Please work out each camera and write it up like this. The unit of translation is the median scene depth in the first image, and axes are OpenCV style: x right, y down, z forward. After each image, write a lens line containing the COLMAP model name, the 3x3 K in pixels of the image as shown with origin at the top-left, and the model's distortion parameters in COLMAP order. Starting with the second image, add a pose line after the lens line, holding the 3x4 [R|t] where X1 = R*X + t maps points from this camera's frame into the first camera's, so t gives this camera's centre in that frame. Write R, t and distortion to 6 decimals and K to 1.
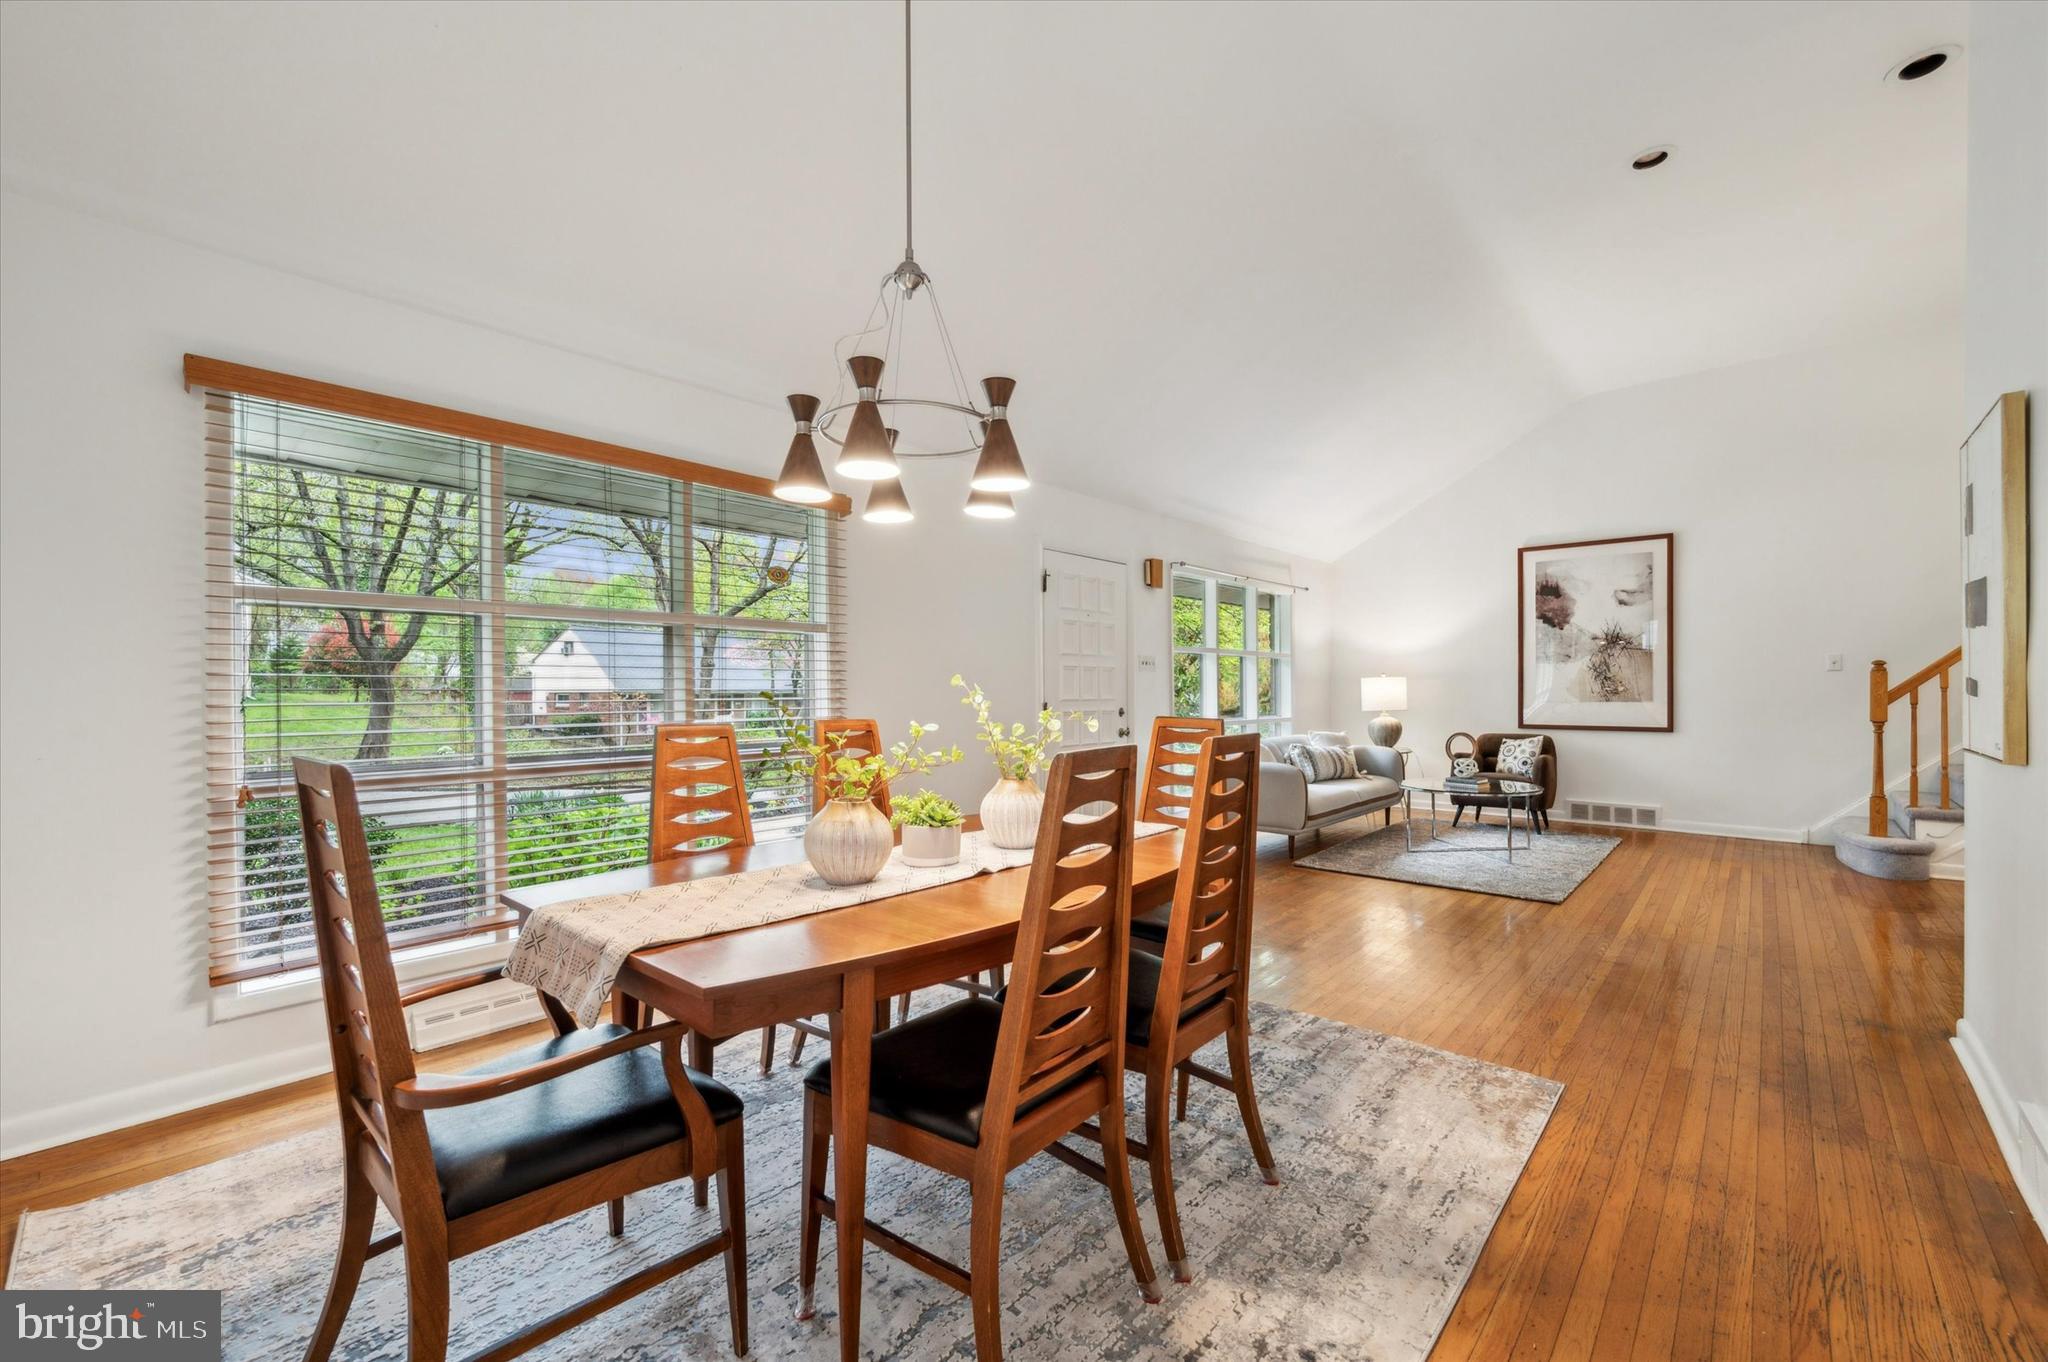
lens RADIAL K [[826.3, 0, 1024.1], [0, 826.3, 687.1], [0, 0, 1]] dist [-0.001076, -0.000244]
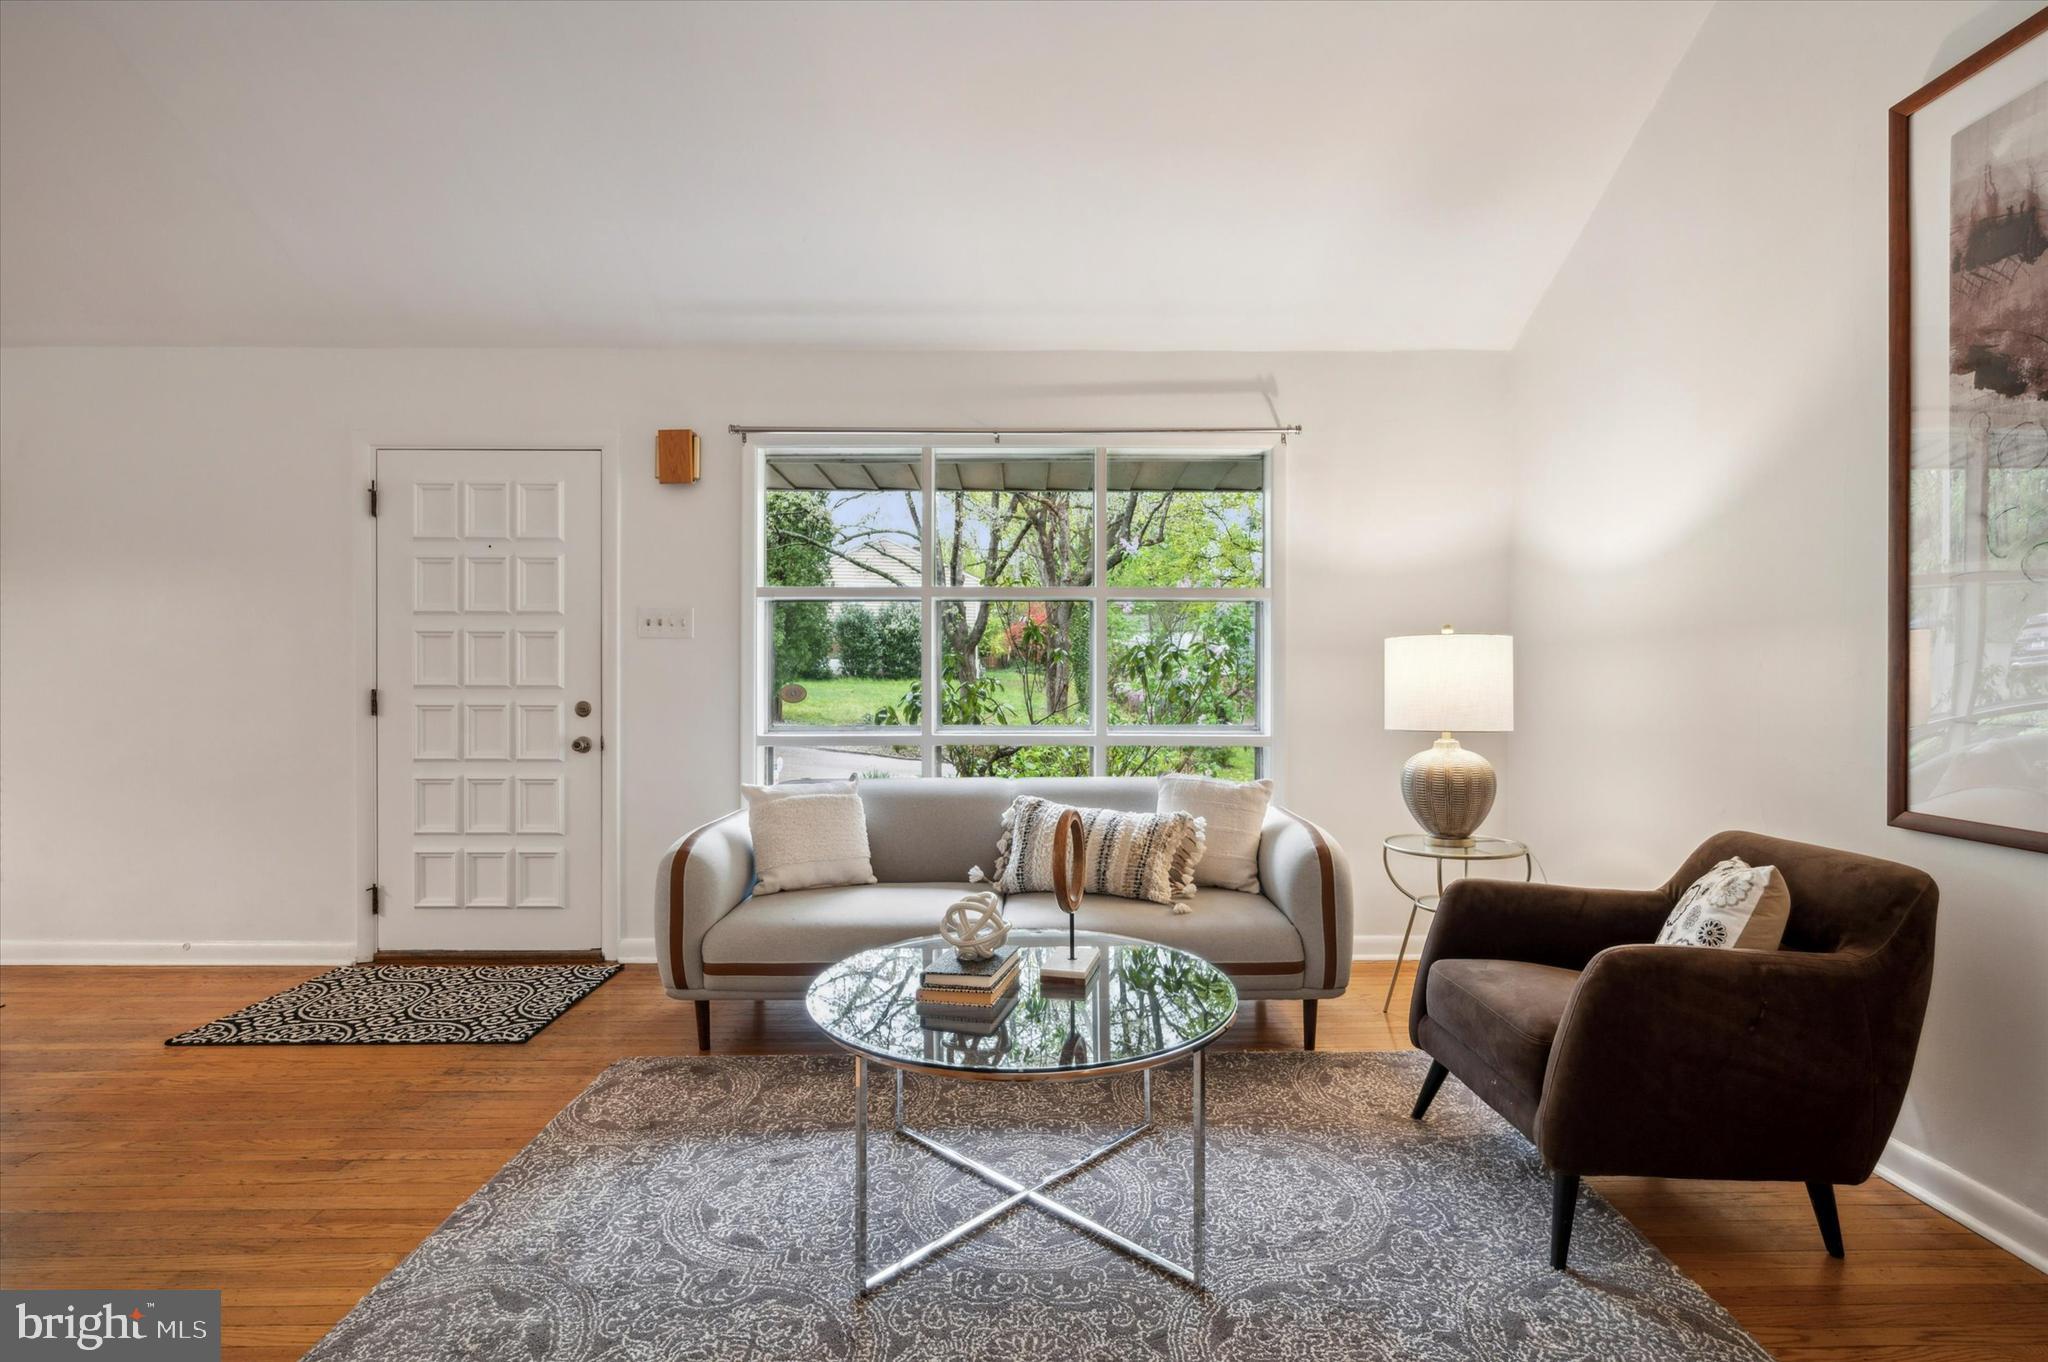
lens RADIAL K [[937.9, 0, 1046.1], [0, 937.9, 686.1], [0, 0, 1]] dist [-0.000353, -0.000267]
pose [[0.678514, 0.012236, -0.734485, 0.691342], [-0.001840, 0.999886, 0.014958, 0.003393], [0.734585, -0.008798, 0.678460, 0.672301]]
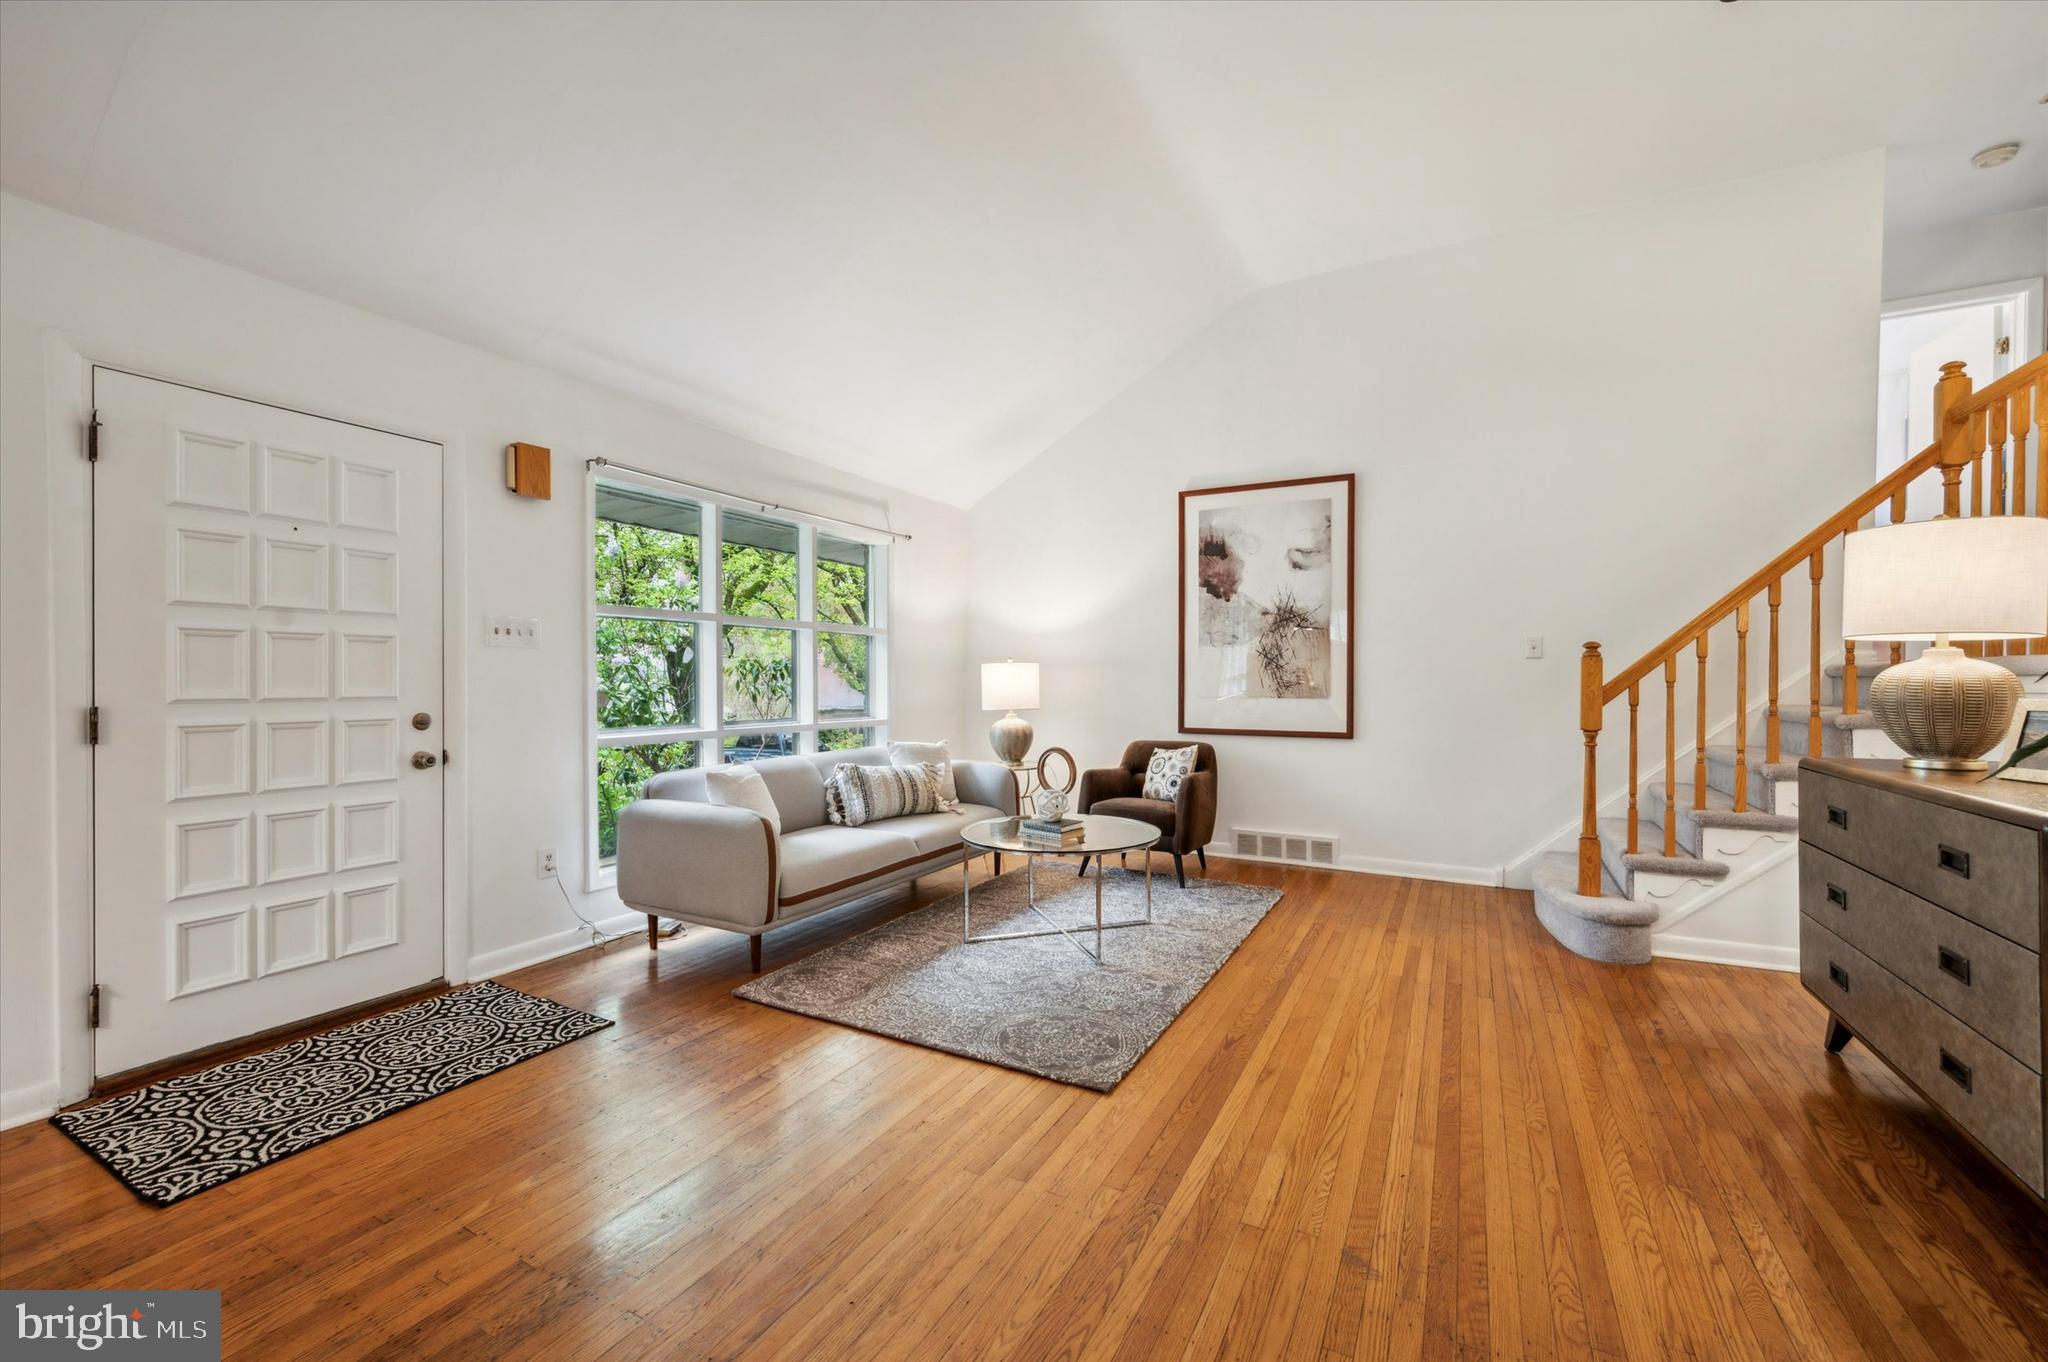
lens RADIAL K [[823.5, 0, 1024.0], [0, 823.5, 681.0], [0, 0, 1]] dist [0.000708, 0.000062]
pose [[0.971612, 0.004136, 0.236543, 0.311537], [-0.005437, 0.999973, 0.004846, -0.000162], [-0.236517, -0.005994, 0.971609, 0.335783]]
